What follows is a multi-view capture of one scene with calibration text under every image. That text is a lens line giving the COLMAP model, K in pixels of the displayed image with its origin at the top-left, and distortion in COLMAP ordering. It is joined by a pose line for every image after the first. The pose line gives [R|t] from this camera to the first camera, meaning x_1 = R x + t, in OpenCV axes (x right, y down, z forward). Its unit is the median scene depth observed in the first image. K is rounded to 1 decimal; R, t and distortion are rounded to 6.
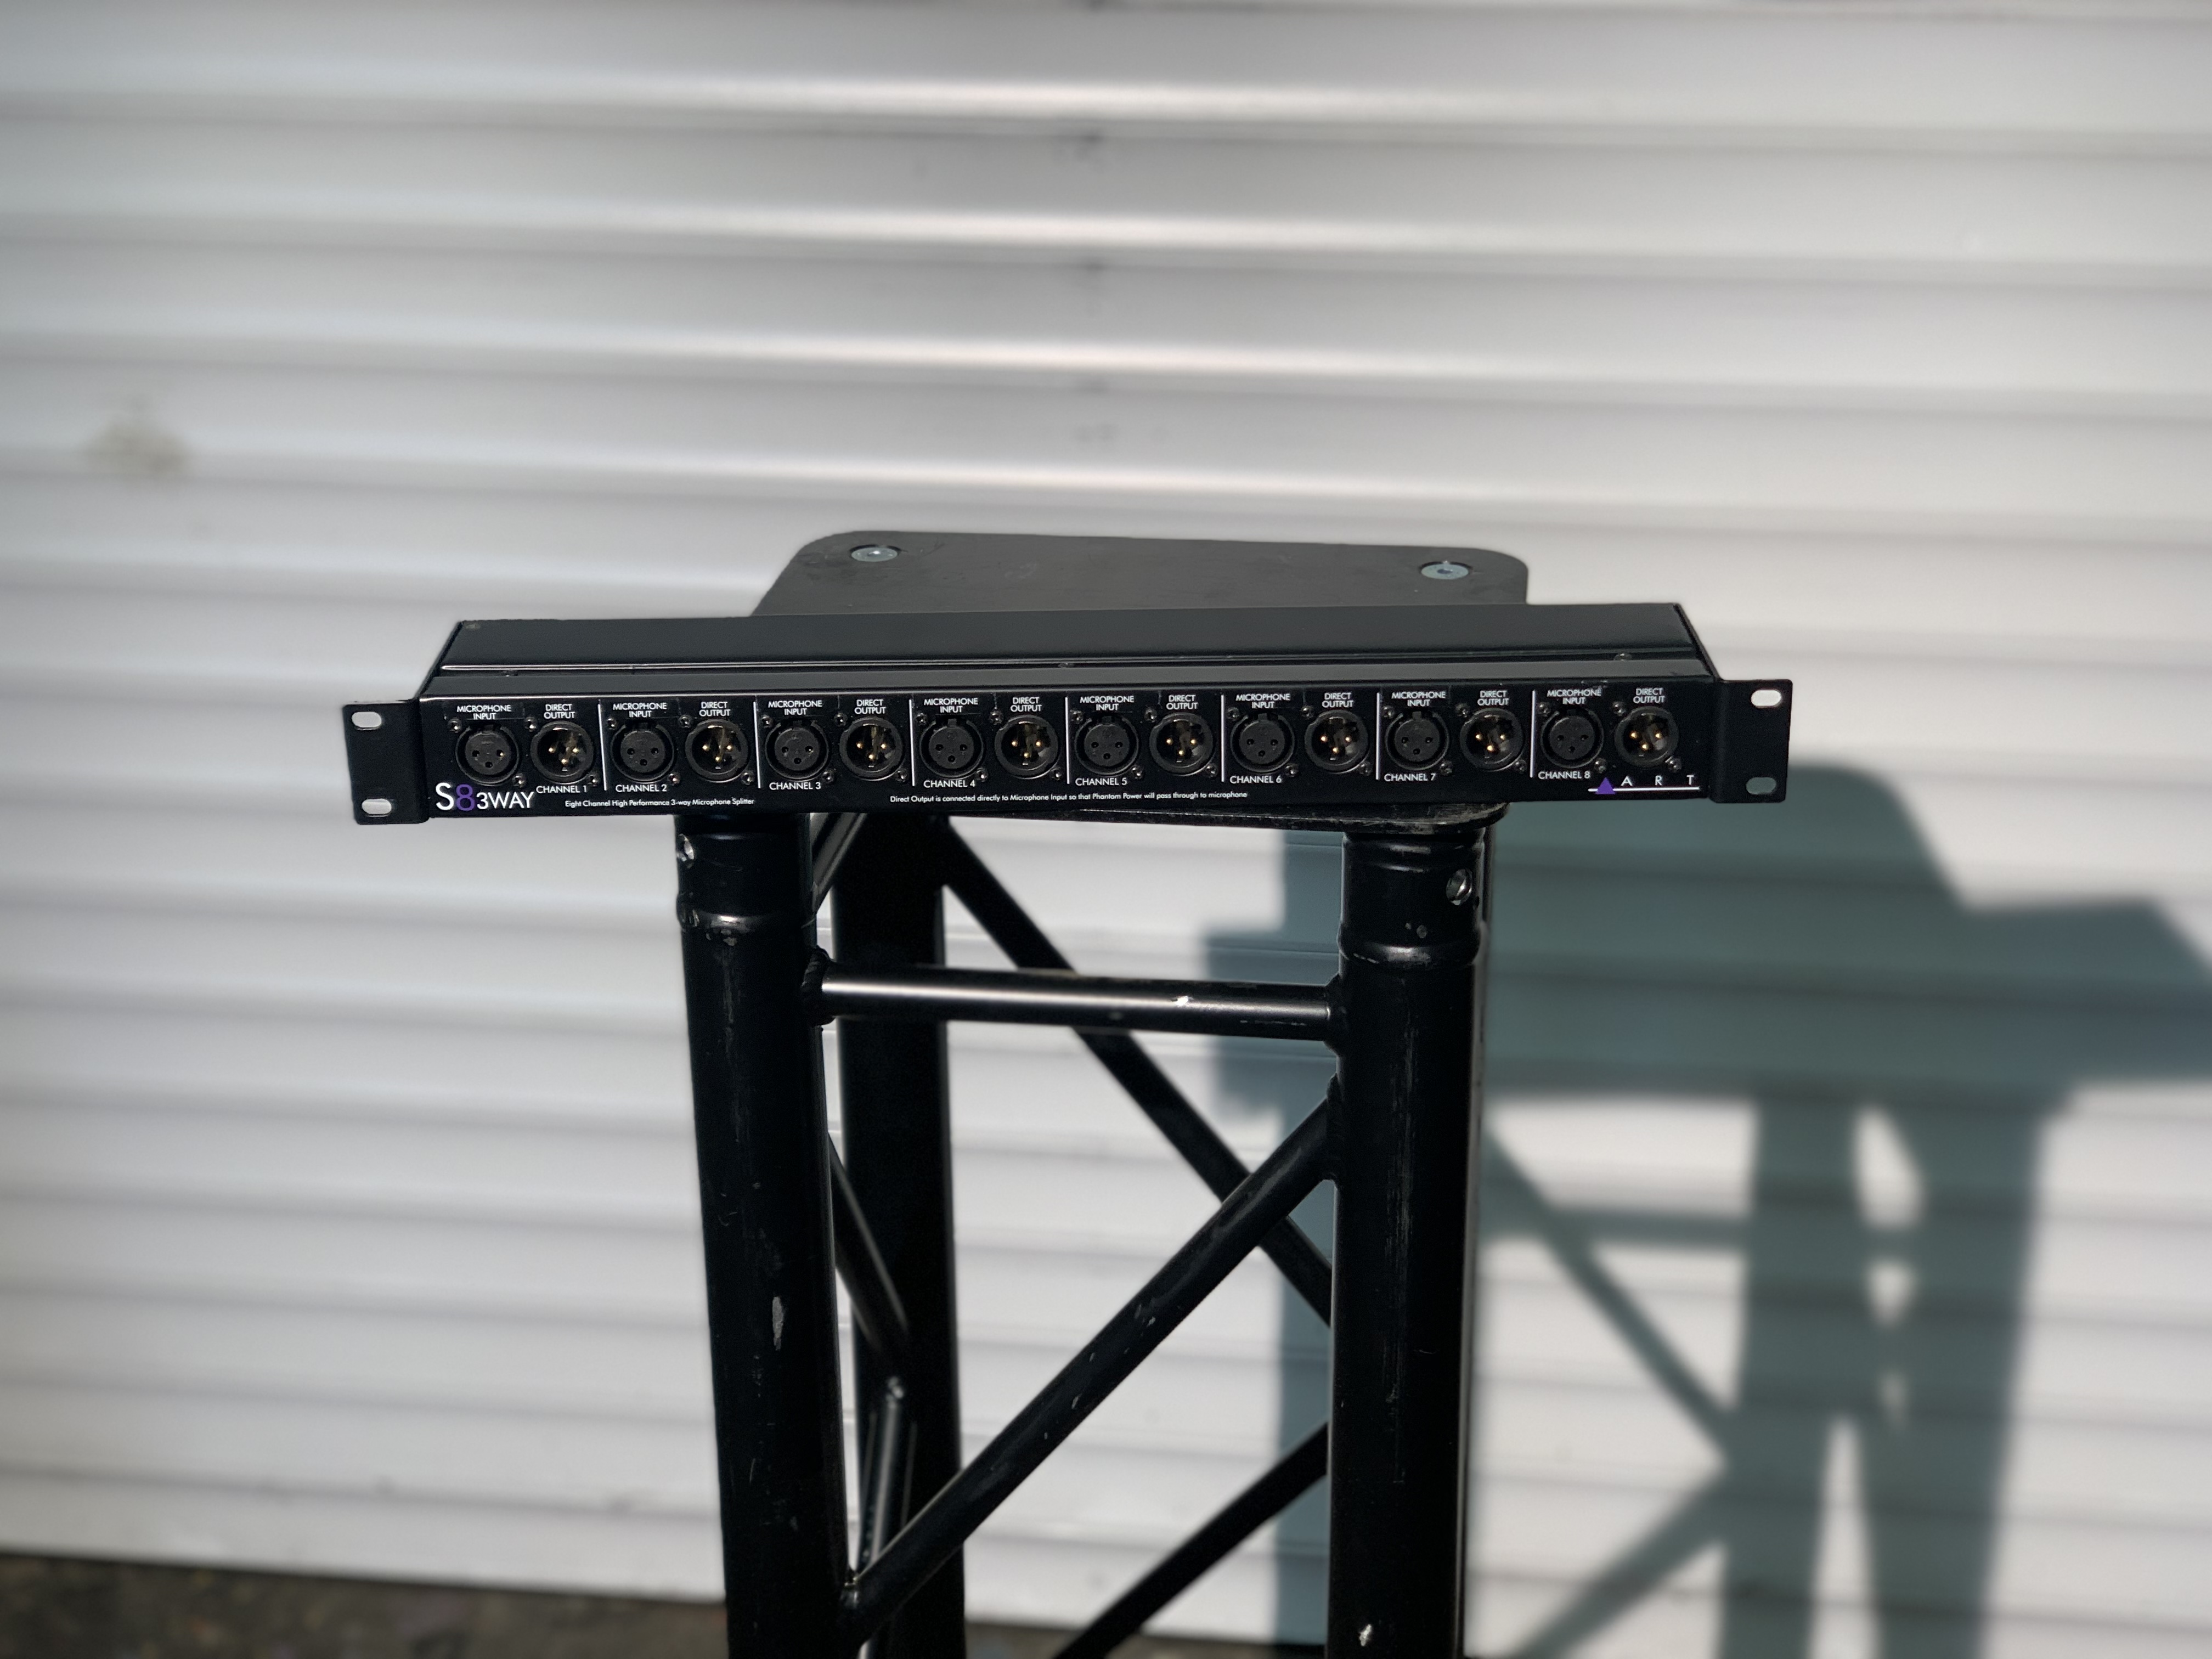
lens RADIAL K [[3290.1, 0, 1076.0], [0, 3290.1, 824.0], [0, 0, 1]] dist [0.019947, 0.000000]
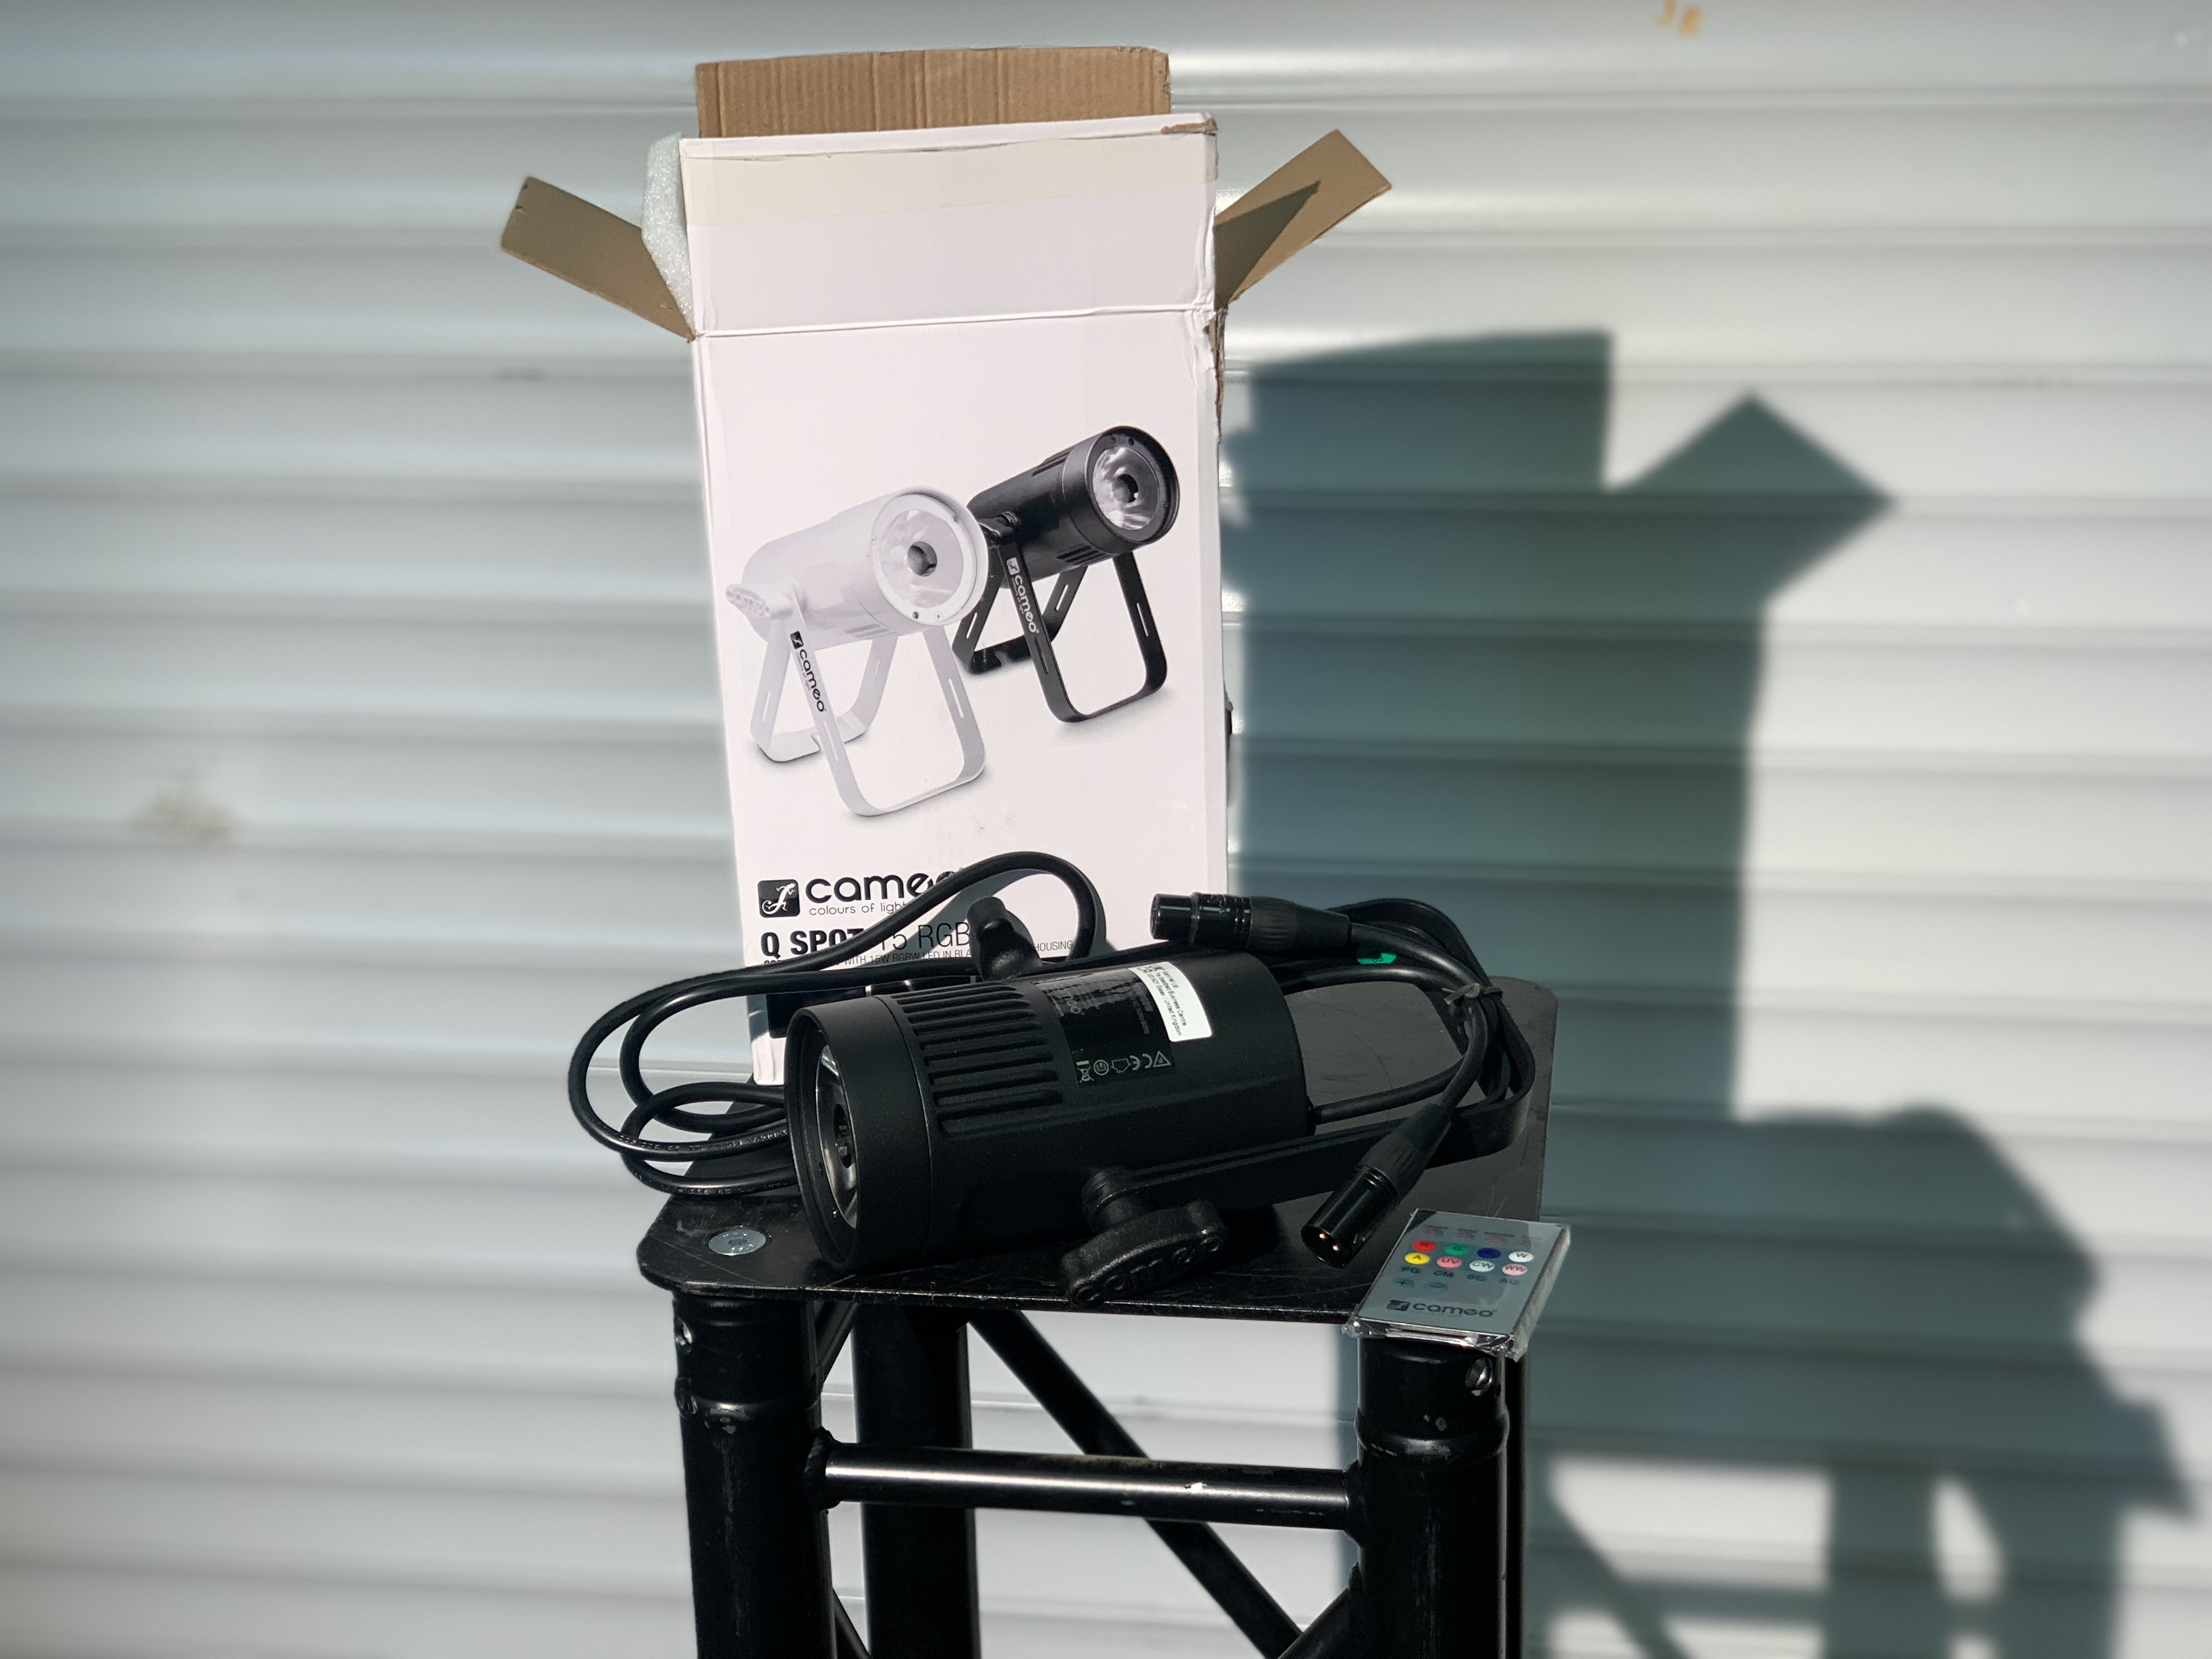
lens RADIAL K [[3290.1, 0, 1094.3], [0, 3290.1, 800.6], [0, 0, 1]] dist [0.019947, 0.000000]
pose [[0.999684, -0.009451, -0.023311, 0.020846], [0.007620, 0.996968, -0.077440, -0.056761], [0.023972, 0.077238, 0.996724, 0.015851]]
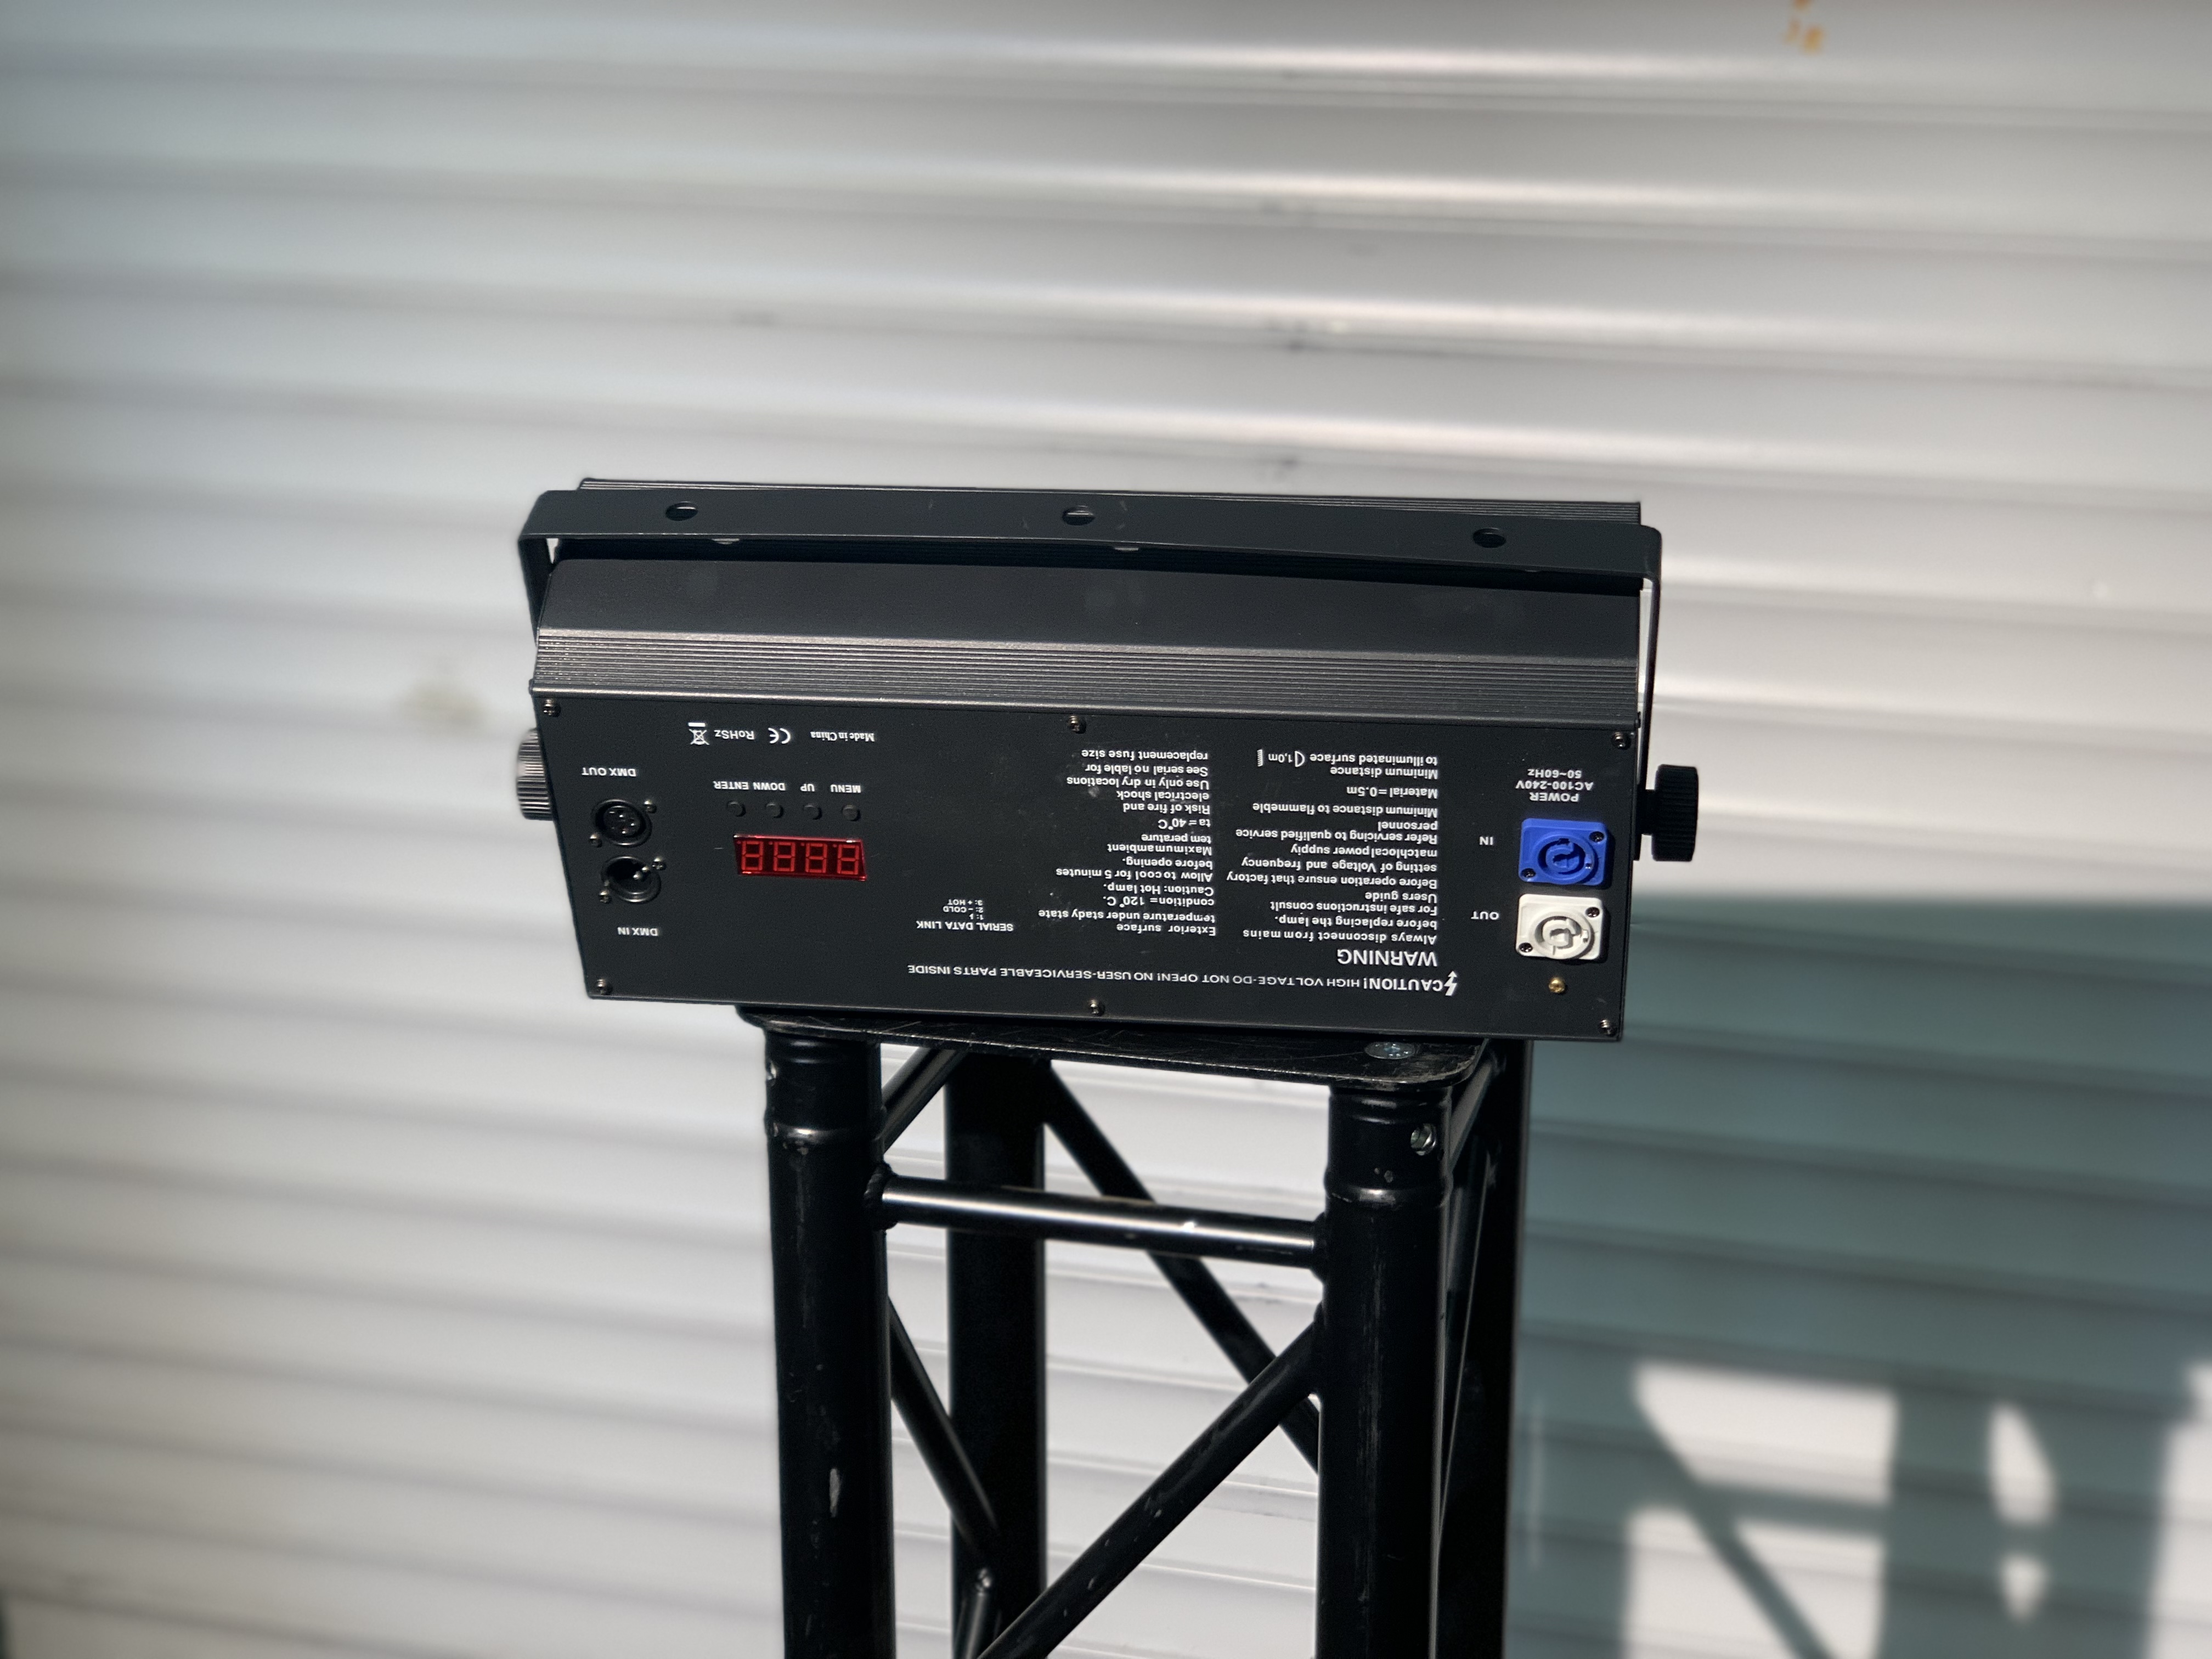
lens RADIAL K [[3290.1, 0, 1119.4], [0, 3290.1, 804.0], [0, 0, 1]] dist [0.019947, 0.000000]
pose [[0.992718, 0.048145, -0.110423, 0.099408], [-0.058071, 0.994381, -0.088516, 0.007961], [0.105541, 0.094283, 0.989935, -0.115843]]
